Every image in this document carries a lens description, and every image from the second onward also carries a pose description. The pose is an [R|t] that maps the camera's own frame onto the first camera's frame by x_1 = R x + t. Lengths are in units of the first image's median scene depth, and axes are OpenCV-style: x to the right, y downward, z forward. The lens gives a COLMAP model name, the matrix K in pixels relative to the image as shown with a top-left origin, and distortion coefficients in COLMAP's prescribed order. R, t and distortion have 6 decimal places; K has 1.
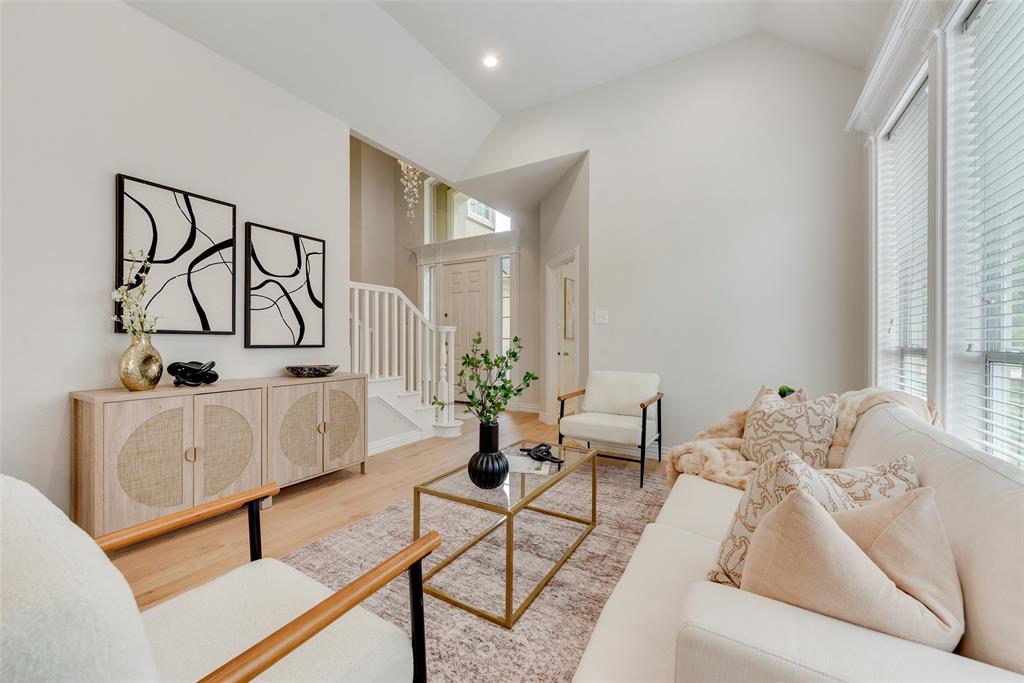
lens RADIAL K [[399.0, 0, 515.1], [0, 399.0, 347.0], [0, 0, 1]] dist [0.005857, -0.000991]
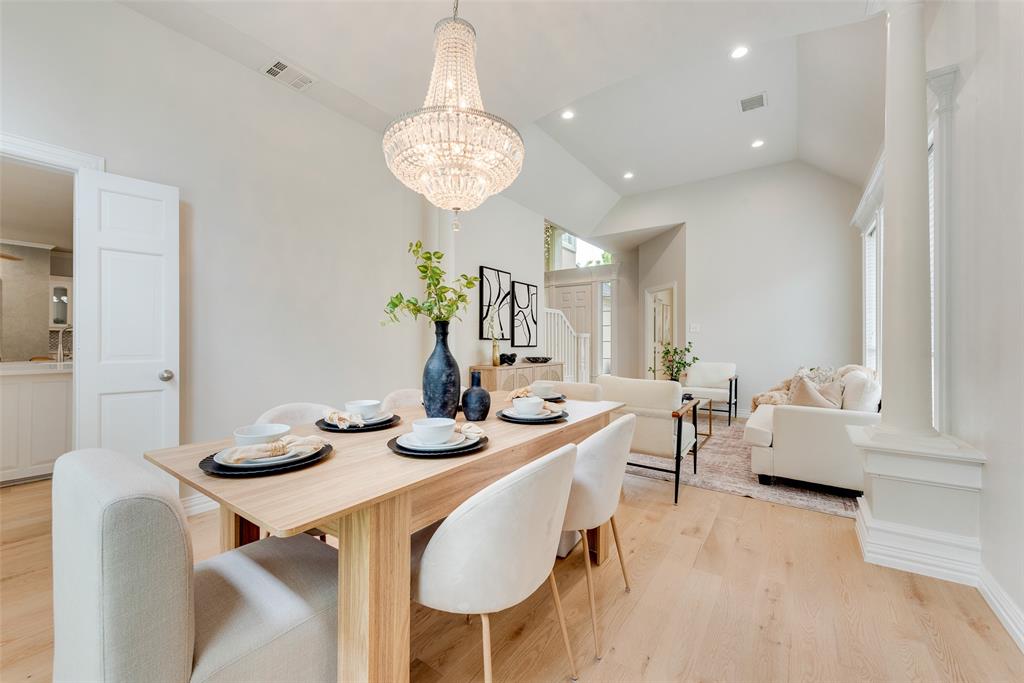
lens RADIAL K [[399.0, 0, 510.1], [0, 399.0, 344.6], [0, 0, 1]] dist [0.005857, -0.000991]
pose [[0.995843, 0.000896, -0.091077, -0.485189], [-0.001701, 0.999960, -0.008759, 0.007651], [0.091066, 0.008877, 0.995805, -0.850081]]
